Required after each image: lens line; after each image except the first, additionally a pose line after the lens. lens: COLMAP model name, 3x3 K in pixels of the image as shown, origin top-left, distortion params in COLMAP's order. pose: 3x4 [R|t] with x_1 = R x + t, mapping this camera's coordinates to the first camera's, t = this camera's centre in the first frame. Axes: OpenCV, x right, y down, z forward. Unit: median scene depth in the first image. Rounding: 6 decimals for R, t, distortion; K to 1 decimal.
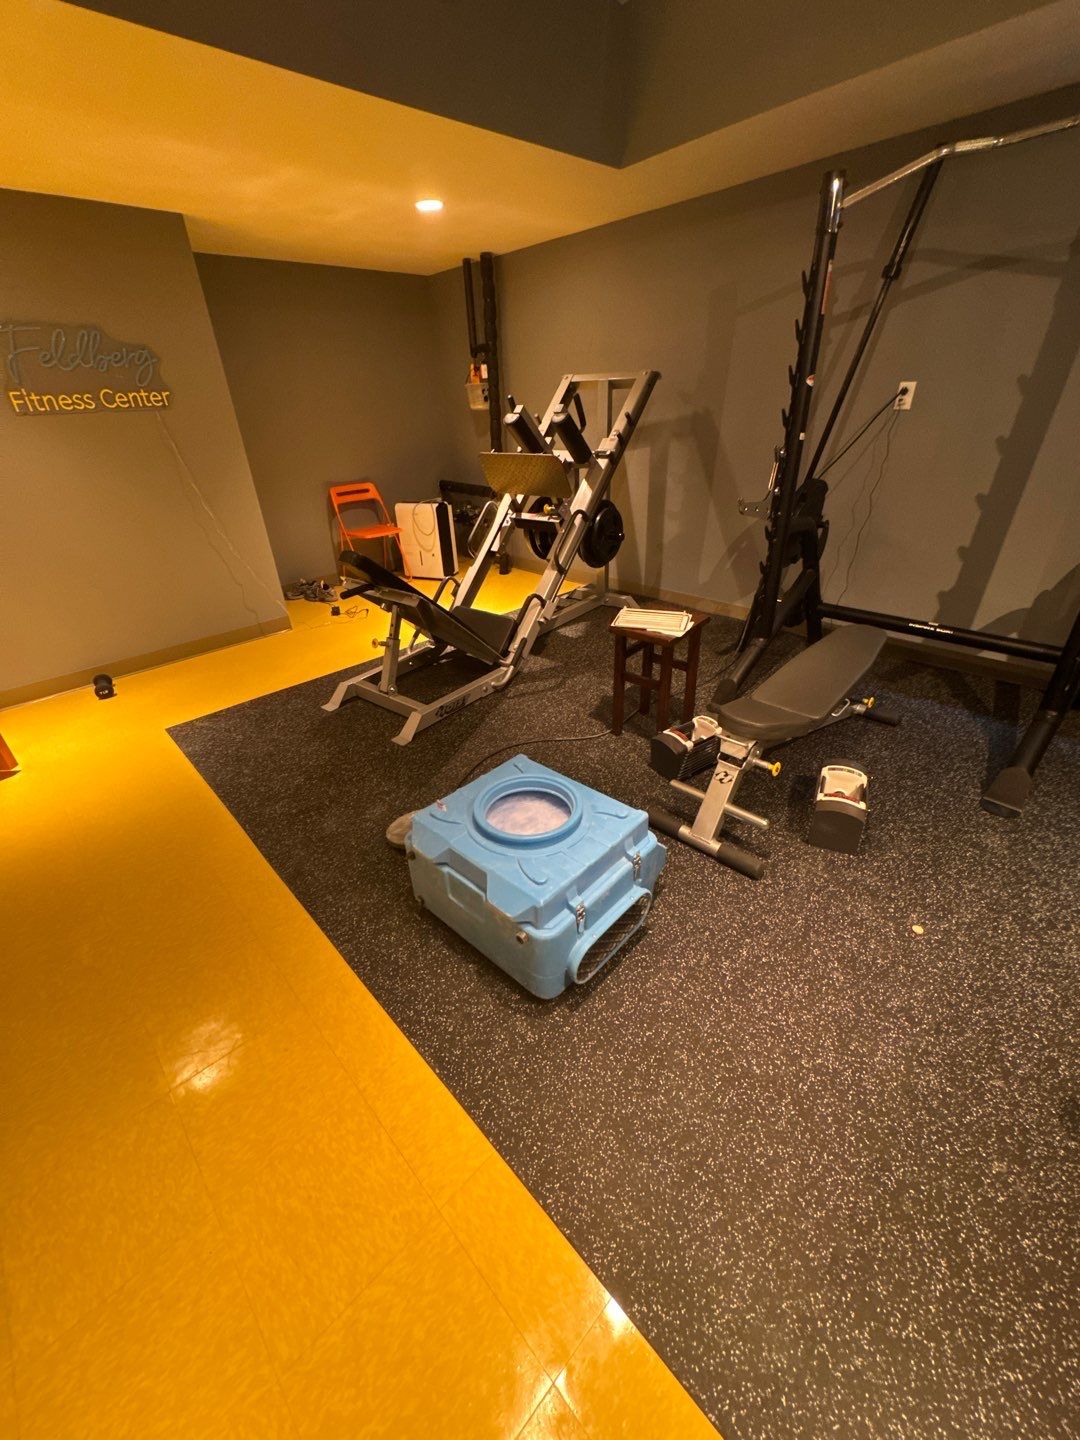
lens RADIAL K [[579.8, 0, 535.2], [0, 579.8, 710.5], [0, 0, 1]] dist [0.003375, 0.000727]
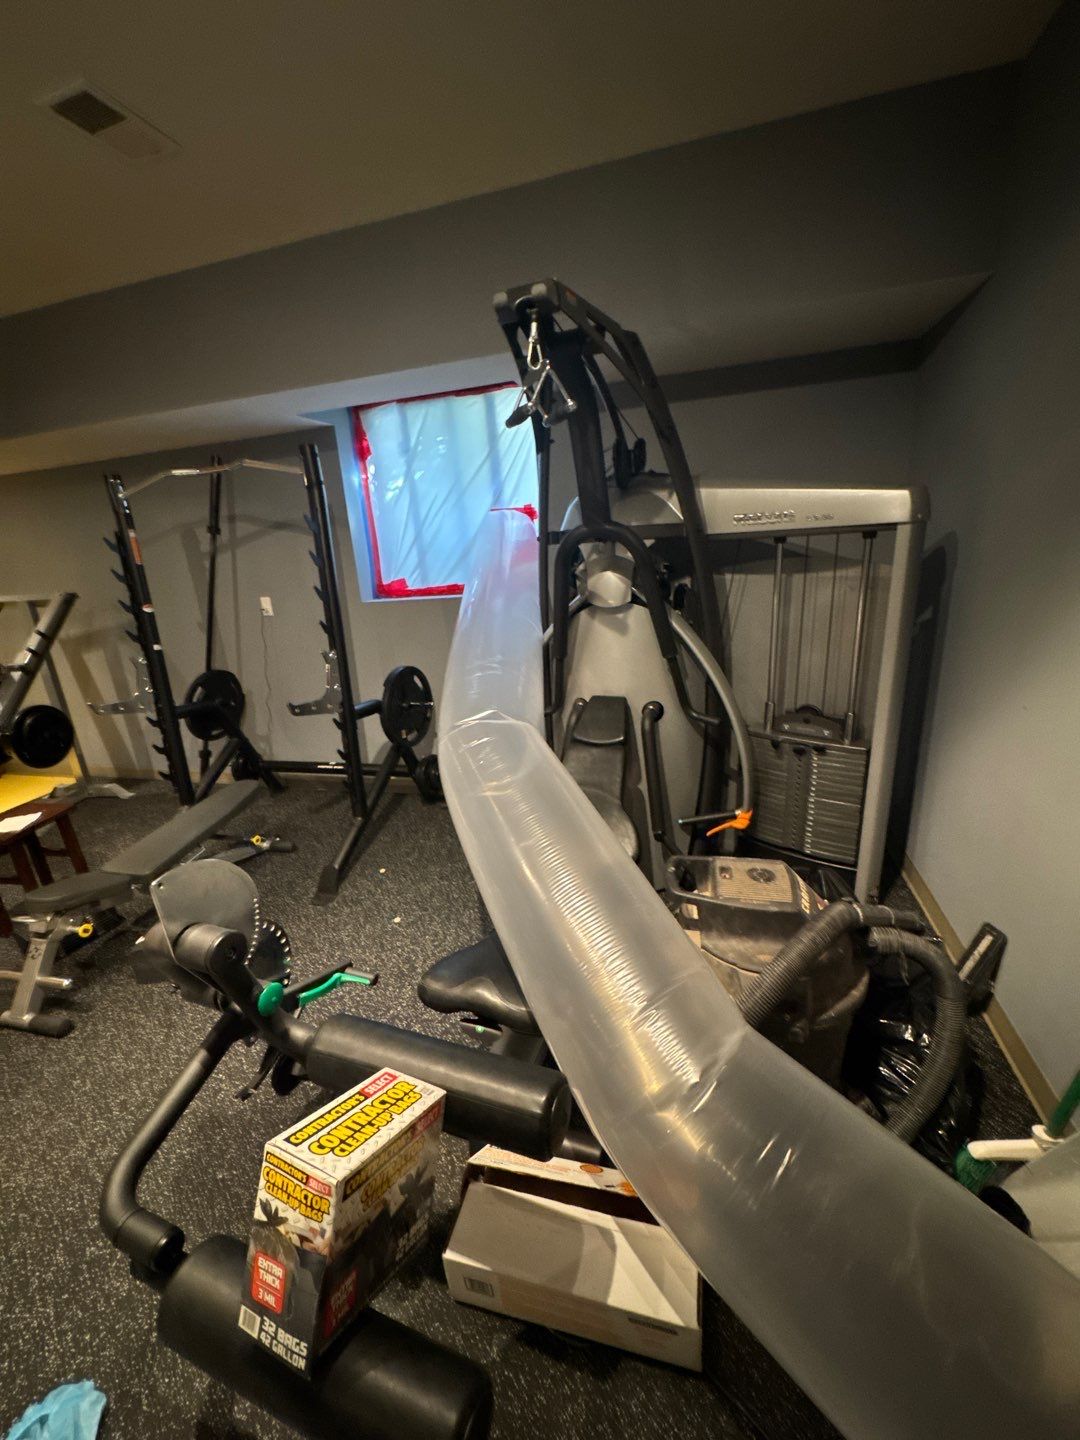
lens RADIAL K [[579.8, 0, 536.0], [0, 579.8, 720.9], [0, 0, 1]] dist [0.003375, 0.000727]
pose [[0.859026, -0.171426, 0.482377, 0.548355], [0.272544, 0.950775, -0.147467, 0.093096], [-0.433353, 0.258147, 0.863461, -0.419536]]
